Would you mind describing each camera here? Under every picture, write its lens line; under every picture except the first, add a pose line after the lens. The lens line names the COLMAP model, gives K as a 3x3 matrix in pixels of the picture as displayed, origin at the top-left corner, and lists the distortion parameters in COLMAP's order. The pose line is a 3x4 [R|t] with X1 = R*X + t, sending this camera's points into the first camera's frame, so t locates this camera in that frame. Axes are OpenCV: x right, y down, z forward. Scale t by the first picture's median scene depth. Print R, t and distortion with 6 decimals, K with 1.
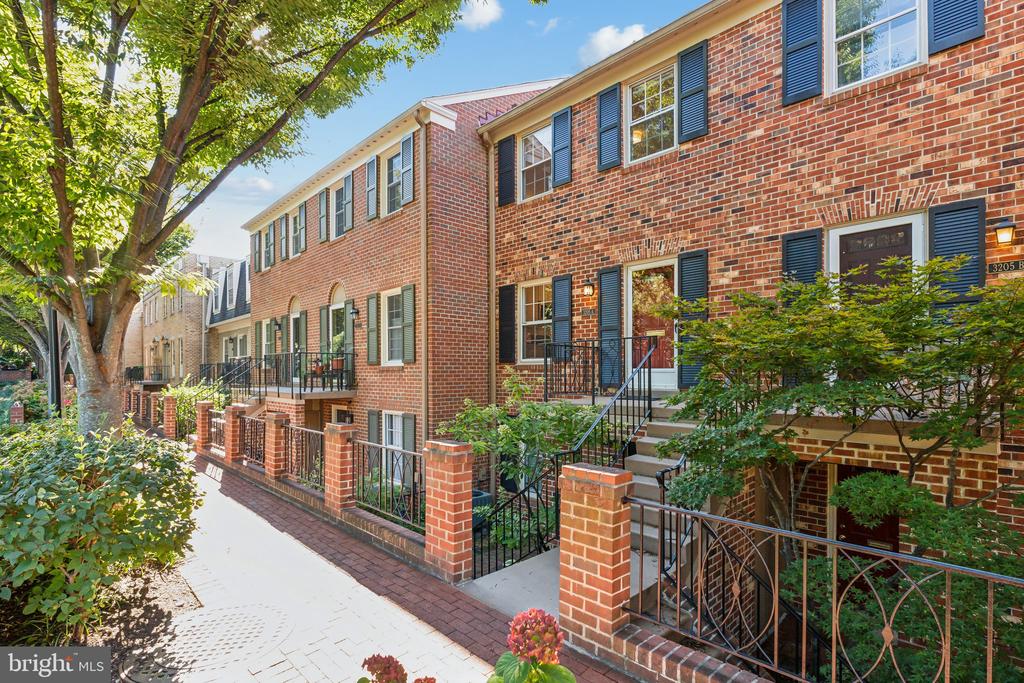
lens RADIAL K [[498.4, 0, 511.3], [0, 498.4, 344.6], [0, 0, 1]] dist [-0.003621, -0.001486]
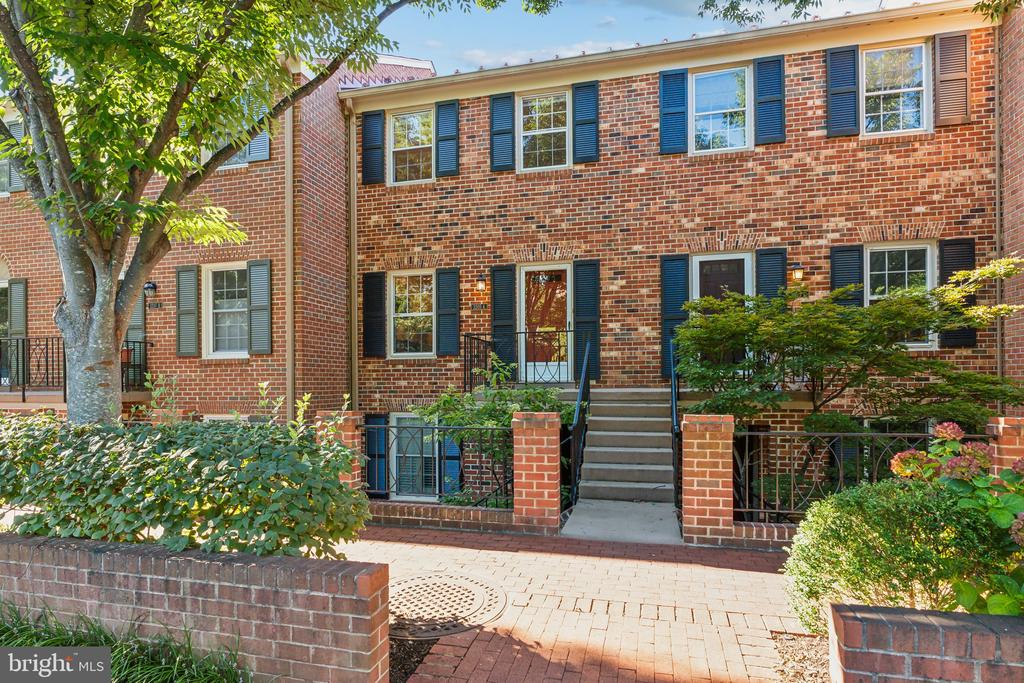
lens RADIAL K [[572.8, 0, 512.9], [0, 572.8, 342.6], [0, 0, 1]] dist [-0.012362, 0.001396]
pose [[0.846966, 0.035774, 0.530441, -0.464719], [-0.024707, 0.999304, -0.027946, 0.043728], [-0.531072, 0.010564, 0.847261, -0.023990]]
